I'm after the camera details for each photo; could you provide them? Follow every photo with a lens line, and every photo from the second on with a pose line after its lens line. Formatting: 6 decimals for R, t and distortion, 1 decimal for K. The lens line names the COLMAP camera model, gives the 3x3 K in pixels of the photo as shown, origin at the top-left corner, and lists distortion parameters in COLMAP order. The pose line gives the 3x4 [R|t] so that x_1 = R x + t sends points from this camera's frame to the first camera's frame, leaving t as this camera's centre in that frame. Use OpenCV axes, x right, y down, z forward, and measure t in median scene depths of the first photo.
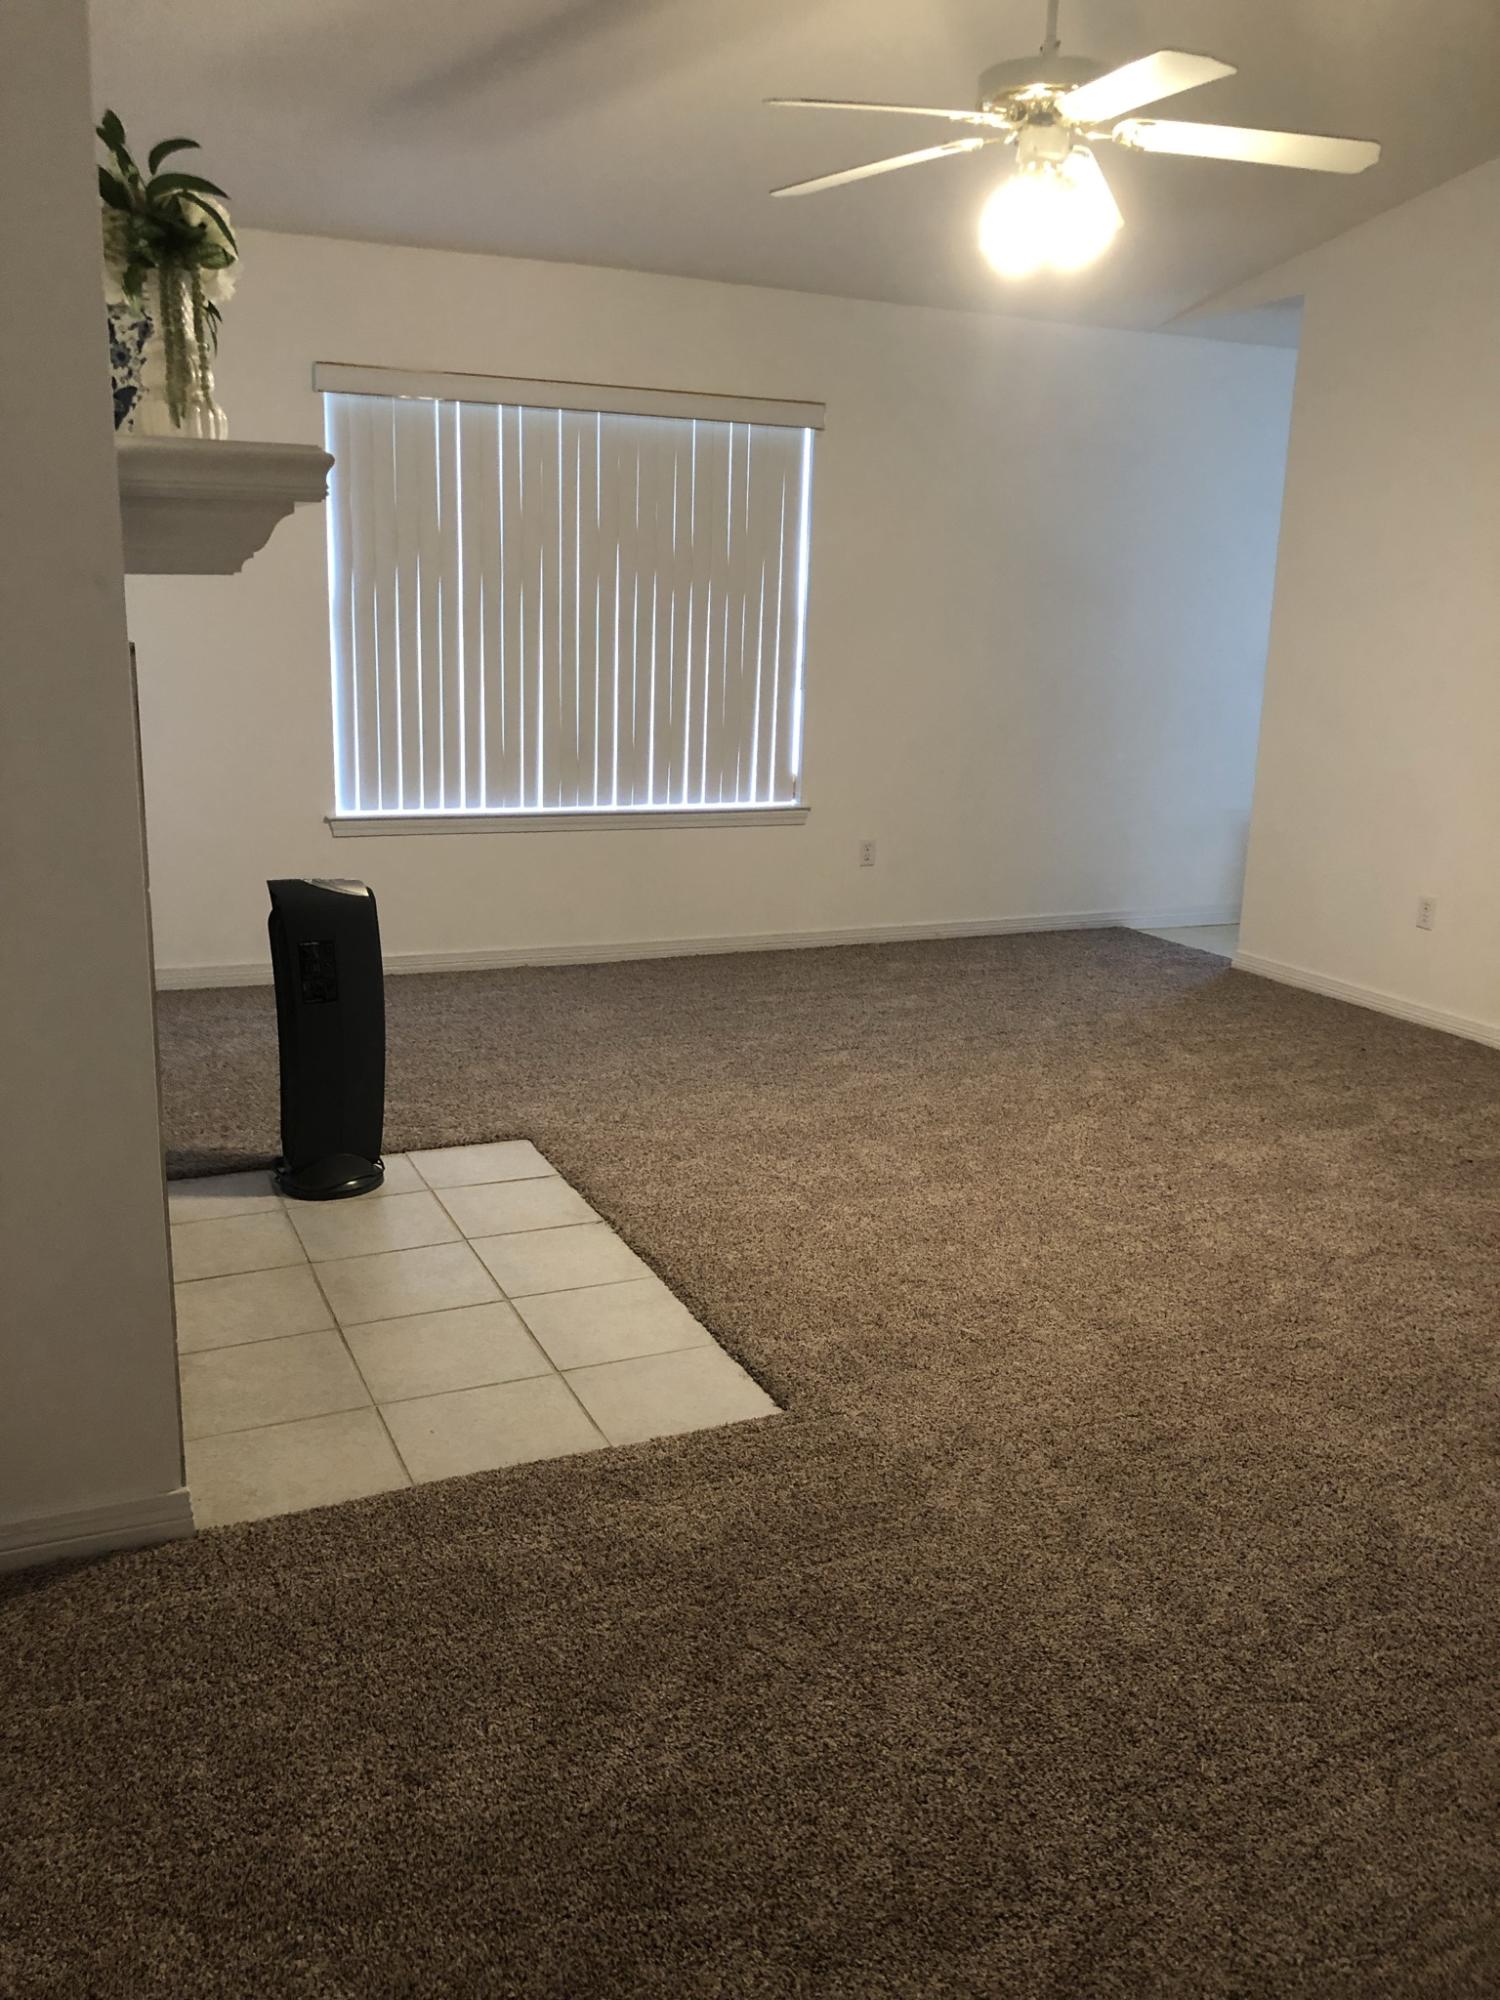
lens RADIAL K [[1622.0, 0, 710.8], [0, 1622.0, 999.7], [0, 0, 1]] dist [0.173292, -0.413688]
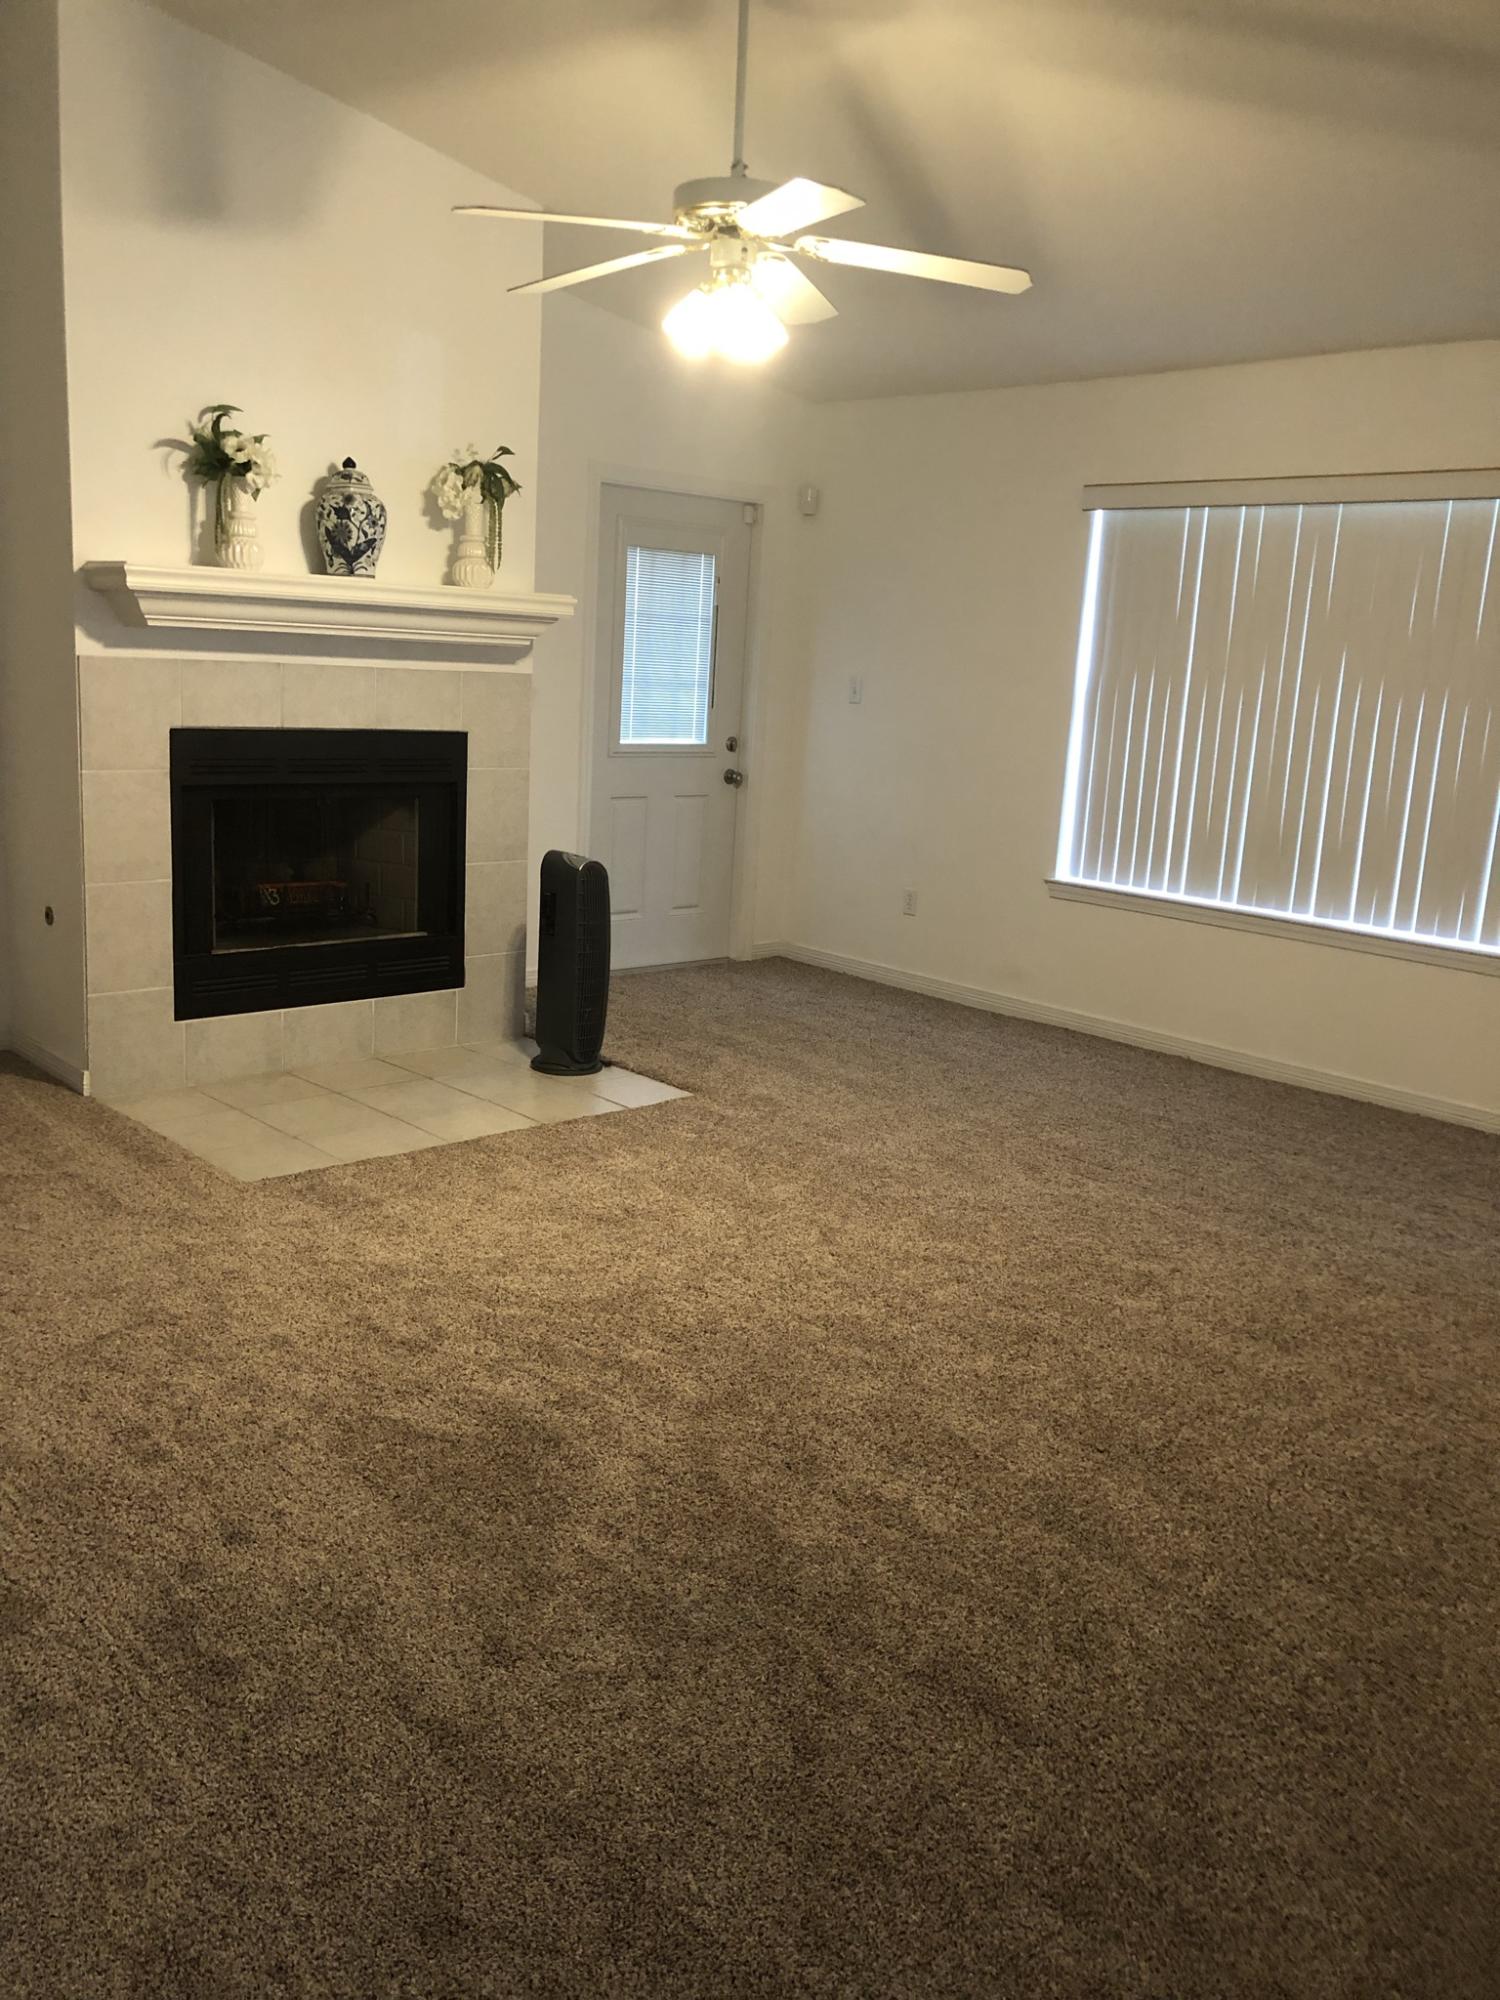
lens RADIAL K [[1622.0, 0, 710.8], [0, 1622.0, 999.7], [0, 0, 1]] dist [0.173292, -0.413688]
pose [[0.339449, 0.192702, -0.920674, 0.737749], [-0.268939, 0.957813, 0.101318, -0.082174], [0.901358, 0.213213, 0.376954, 0.375509]]
